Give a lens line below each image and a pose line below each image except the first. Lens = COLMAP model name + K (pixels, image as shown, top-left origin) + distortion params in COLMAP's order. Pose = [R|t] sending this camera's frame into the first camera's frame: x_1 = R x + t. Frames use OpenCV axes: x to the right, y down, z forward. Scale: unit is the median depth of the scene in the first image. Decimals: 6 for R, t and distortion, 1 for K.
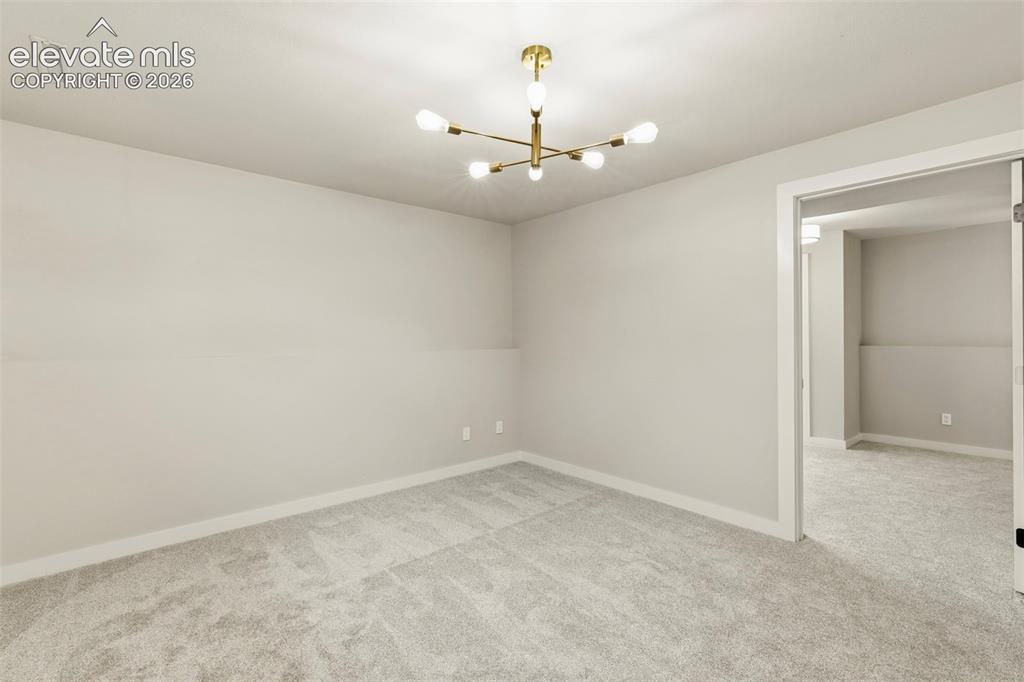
lens RADIAL K [[457.9, 0, 513.1], [0, 457.9, 338.4], [0, 0, 1]] dist [0.002546, 0.000126]
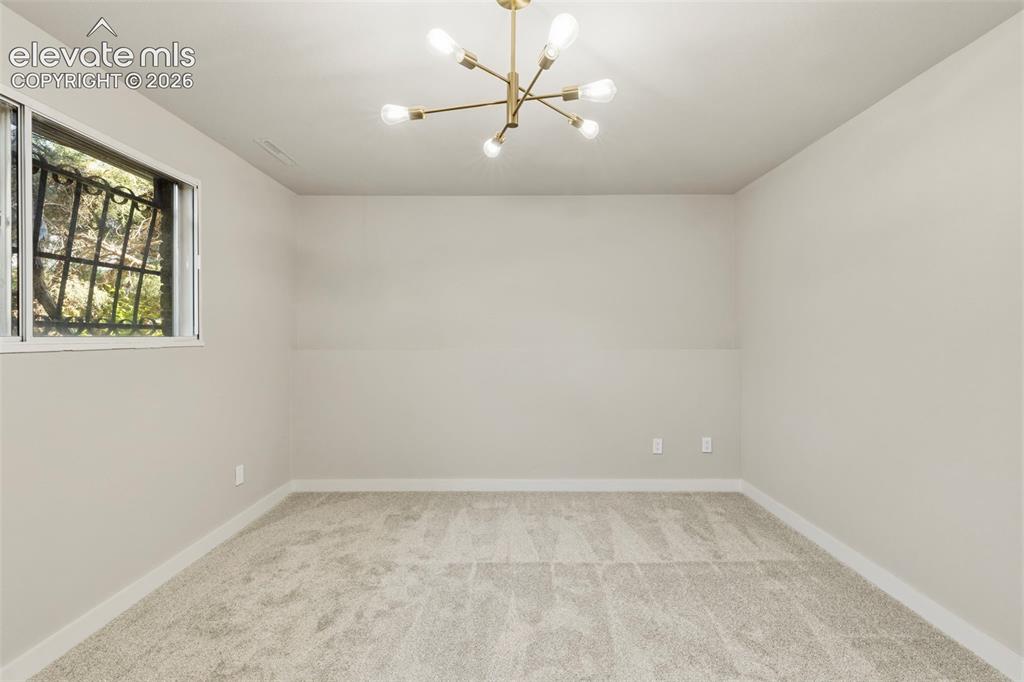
lens RADIAL K [[454.9, 0, 512.7], [0, 454.9, 336.4], [0, 0, 1]] dist [0.001950, -0.000316]
pose [[0.753331, 0.004686, -0.657625, 0.375063], [-0.004425, 0.999988, 0.002057, 0.000473], [0.657627, 0.001361, 0.753342, 0.247558]]
